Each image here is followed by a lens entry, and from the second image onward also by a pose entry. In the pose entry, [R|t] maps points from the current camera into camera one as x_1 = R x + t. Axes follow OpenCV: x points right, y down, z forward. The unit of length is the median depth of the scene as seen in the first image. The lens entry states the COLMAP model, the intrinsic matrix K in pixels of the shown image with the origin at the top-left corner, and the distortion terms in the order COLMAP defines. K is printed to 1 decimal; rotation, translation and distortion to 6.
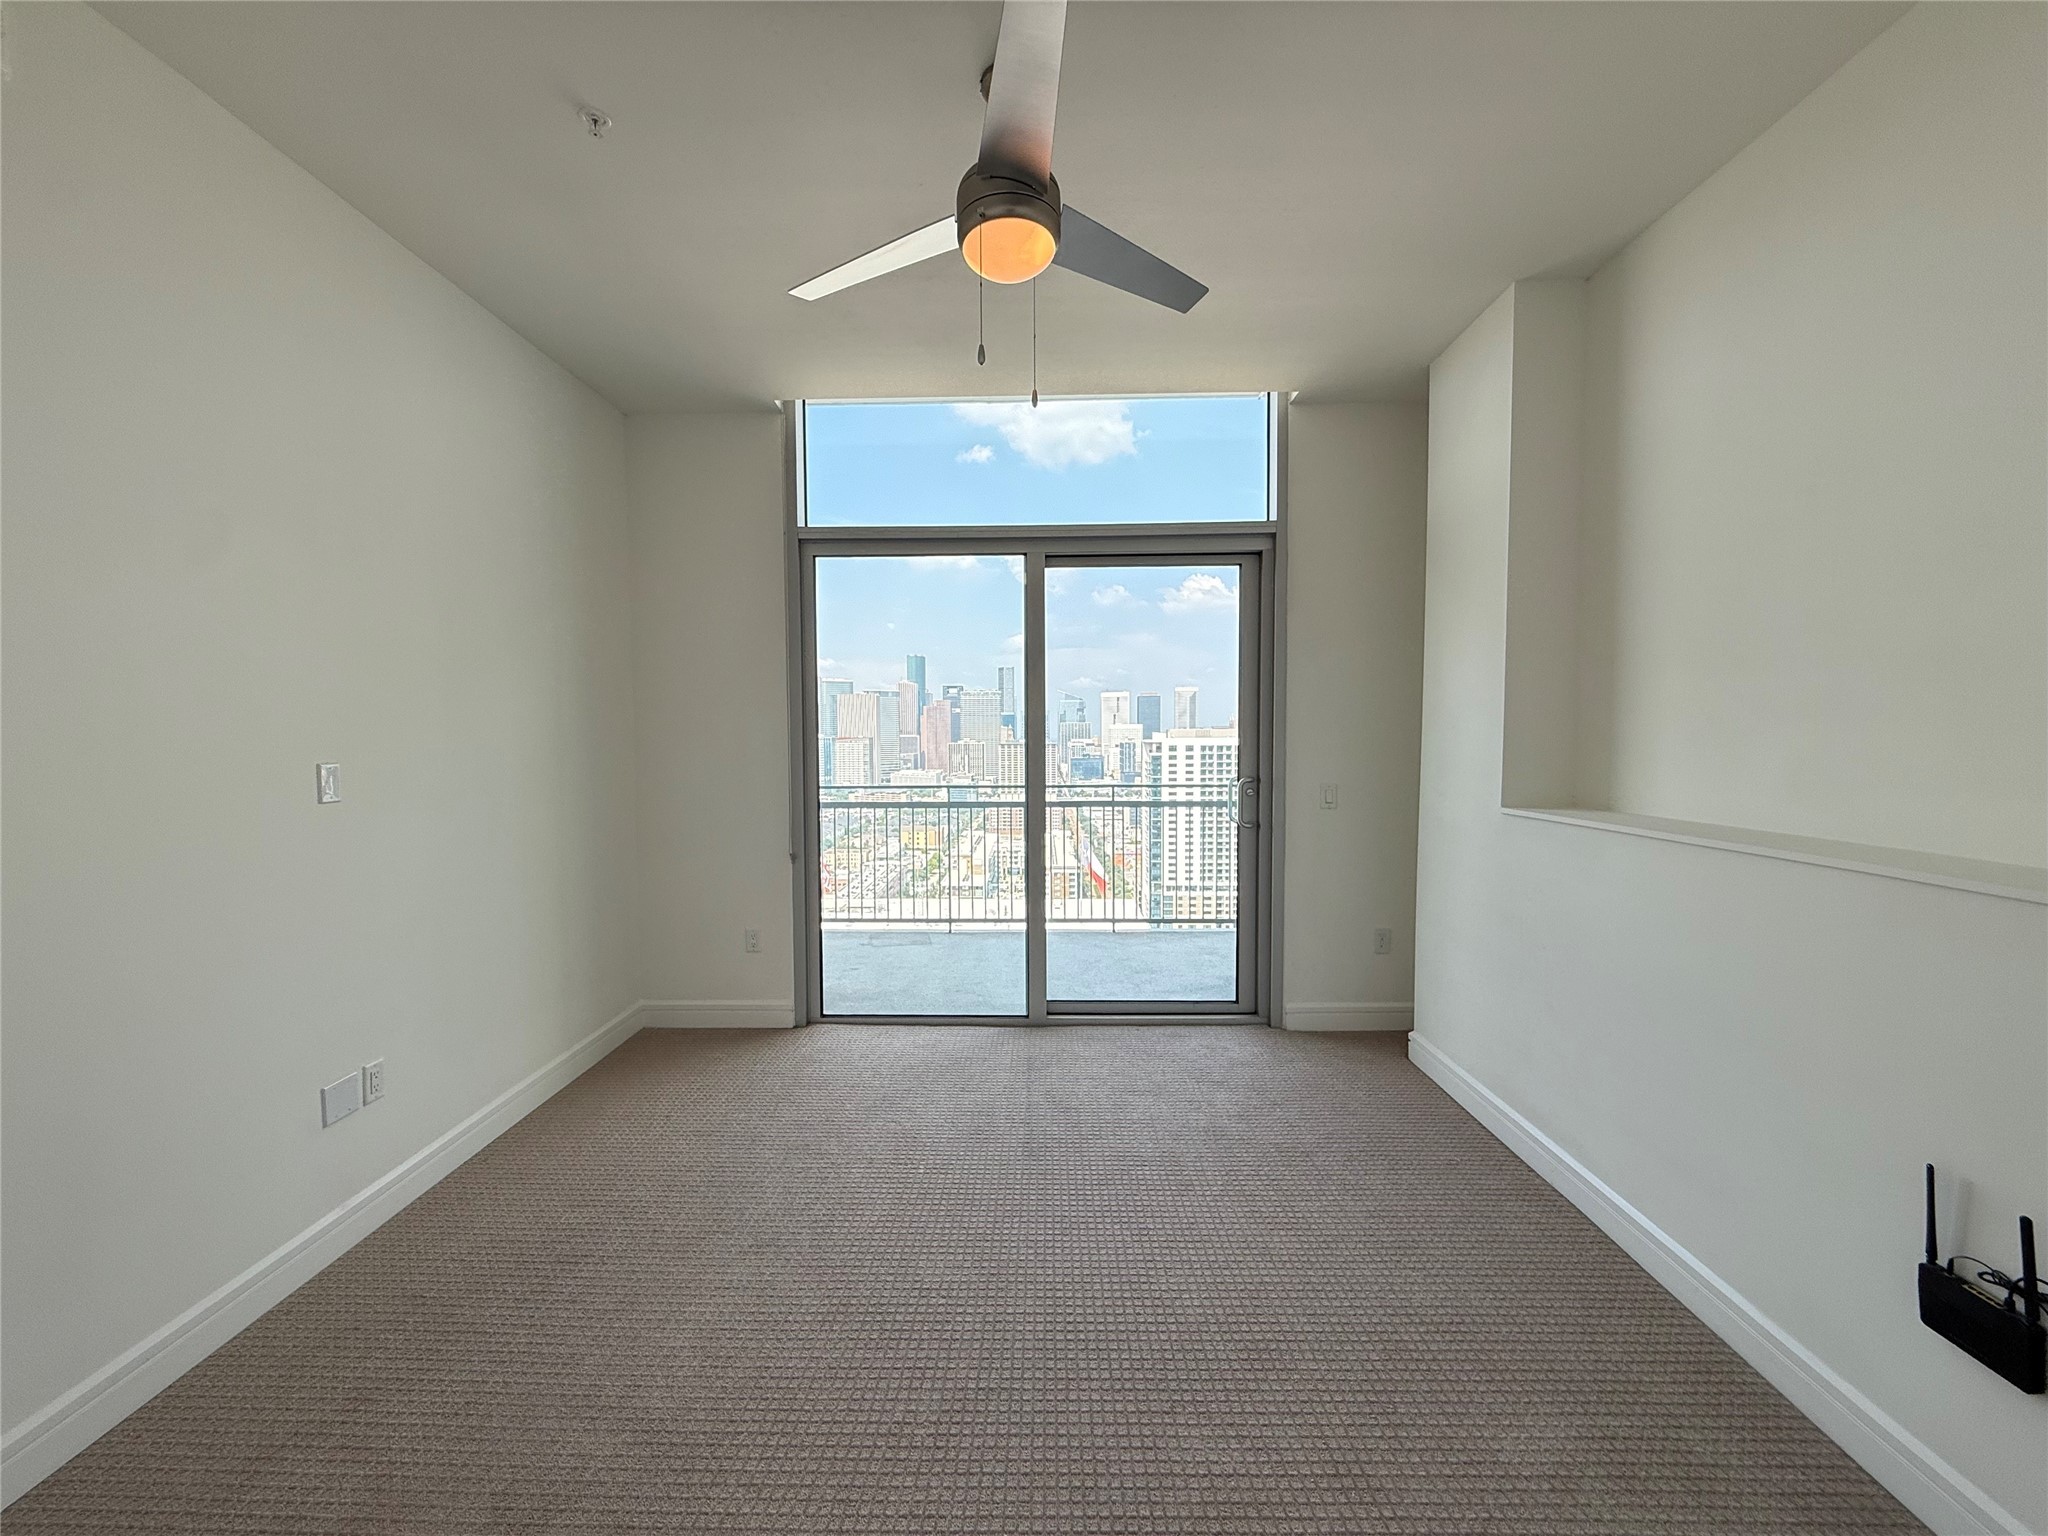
lens RADIAL K [[824.3, 0, 1019.4], [0, 824.3, 786.2], [0, 0, 1]] dist [0.004558, 0.000126]
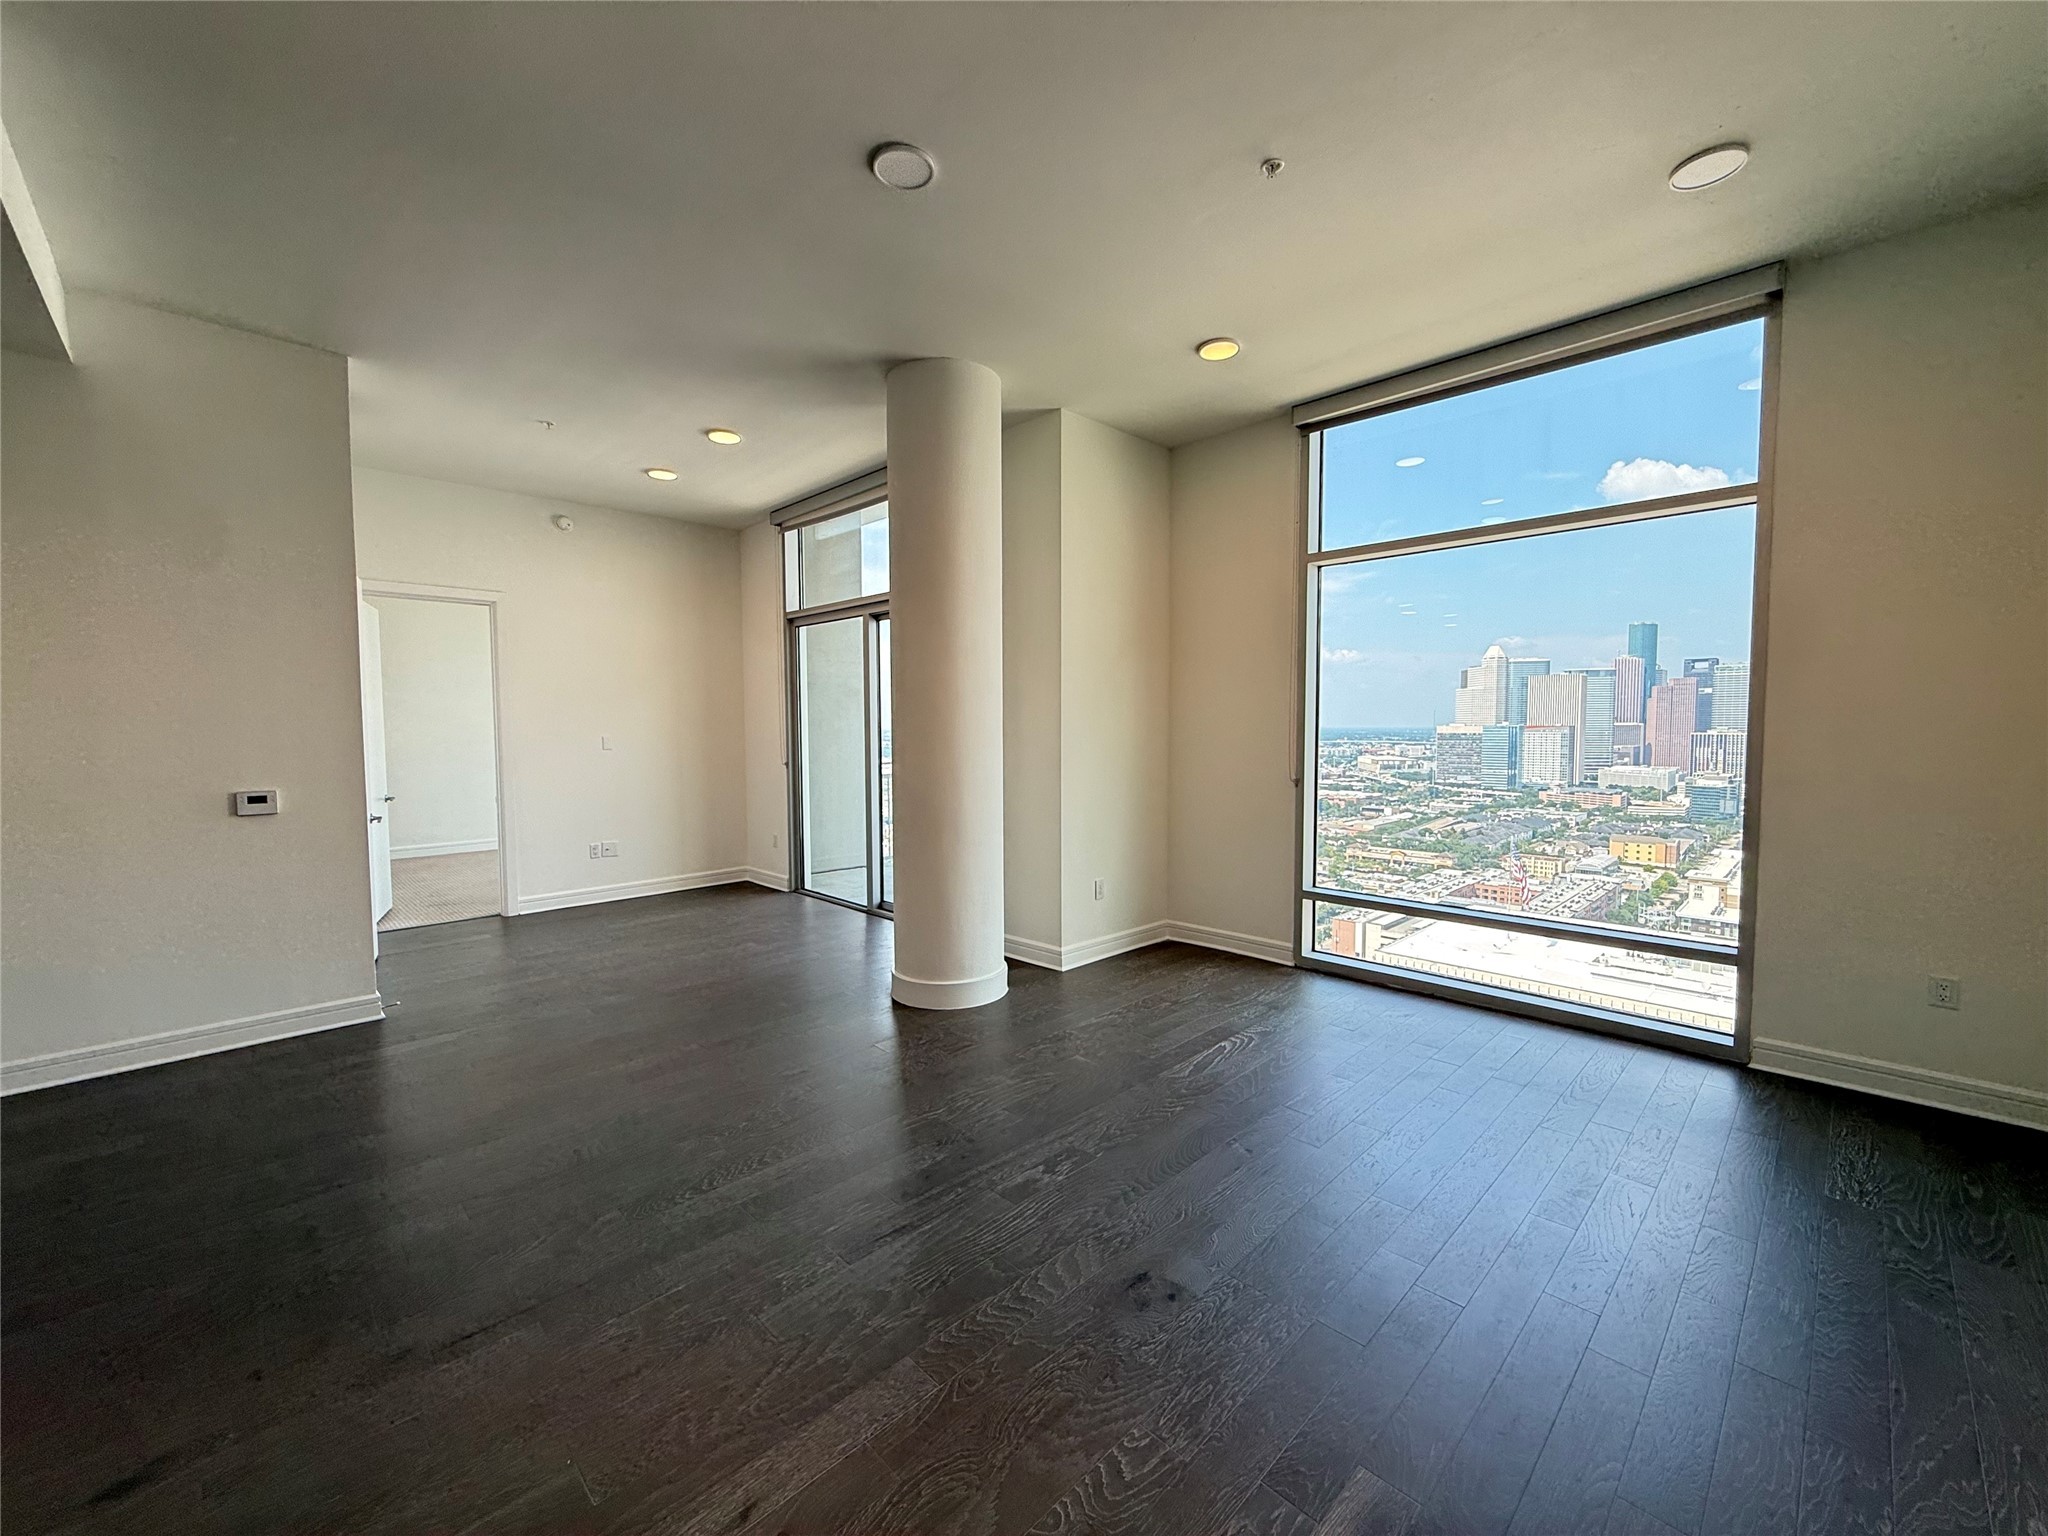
lens RADIAL K [[824.3, 0, 1015.8], [0, 824.3, 769.3], [0, 0, 1]] dist [0.004558, 0.000126]
pose [[0.699932, 0.039821, -0.713099, 0.393345], [-0.043761, 0.998960, 0.012831, -0.004366], [0.712868, 0.022226, 0.700946, 0.027001]]
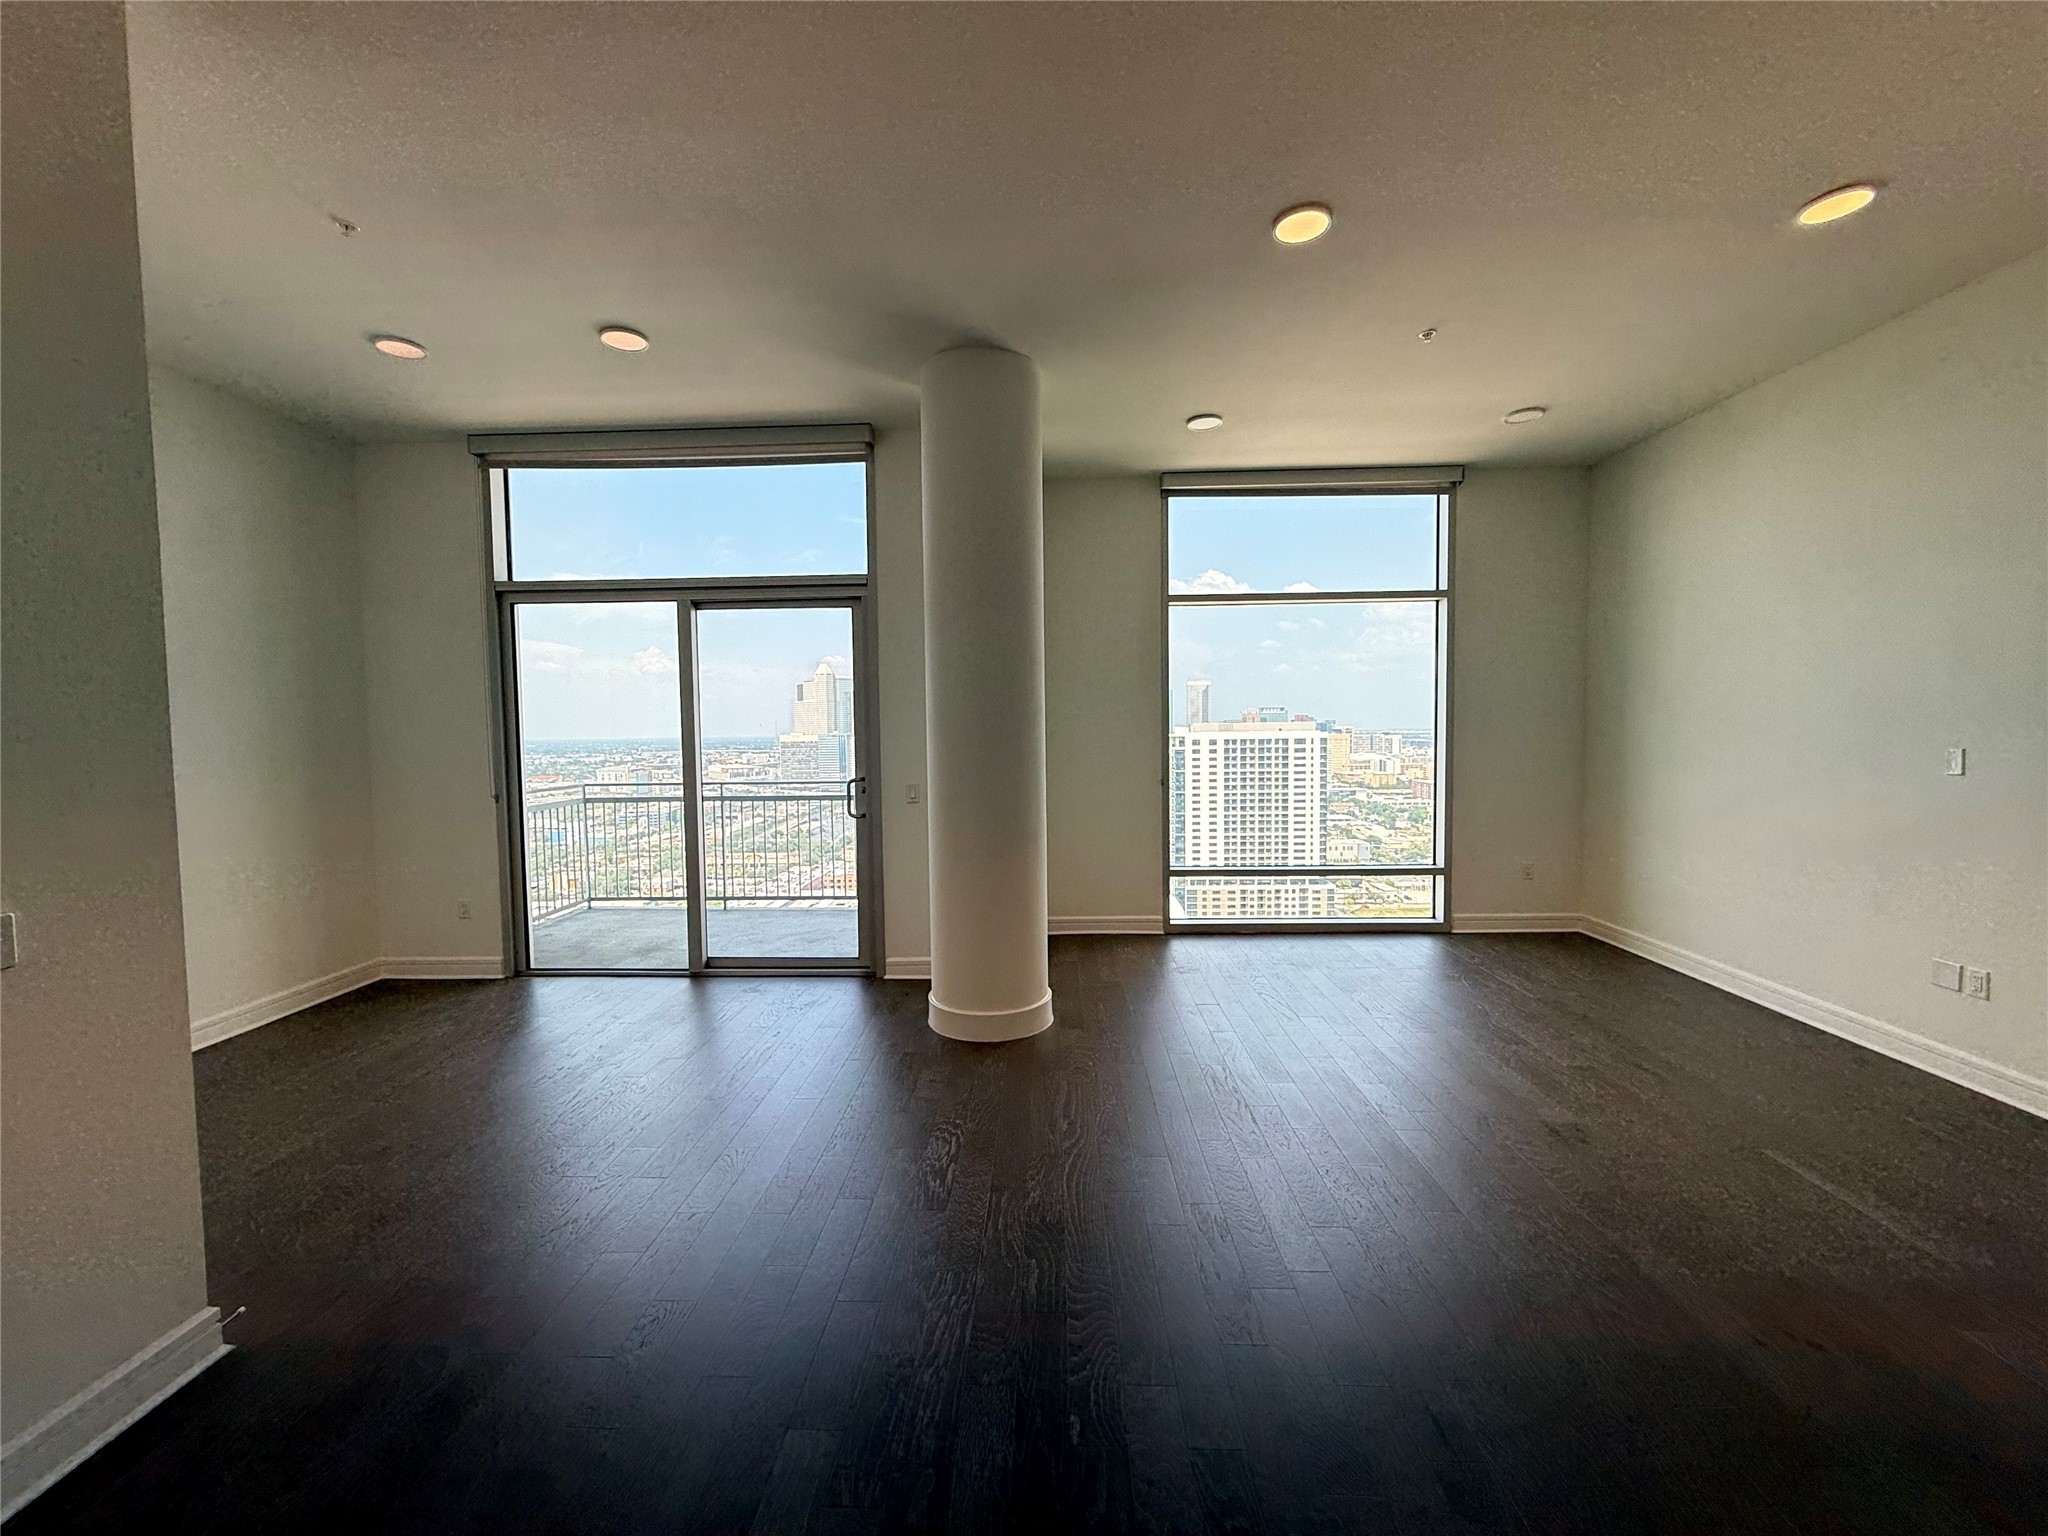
lens RADIAL K [[824.3, 0, 1018.1], [0, 824.3, 772.0], [0, 0, 1]] dist [0.004558, 0.000126]
pose [[0.999469, -0.006701, -0.031877, 0.164487], [0.006350, 0.999918, -0.011089, -0.000552], [0.031949, 0.010880, 0.999430, -0.070496]]
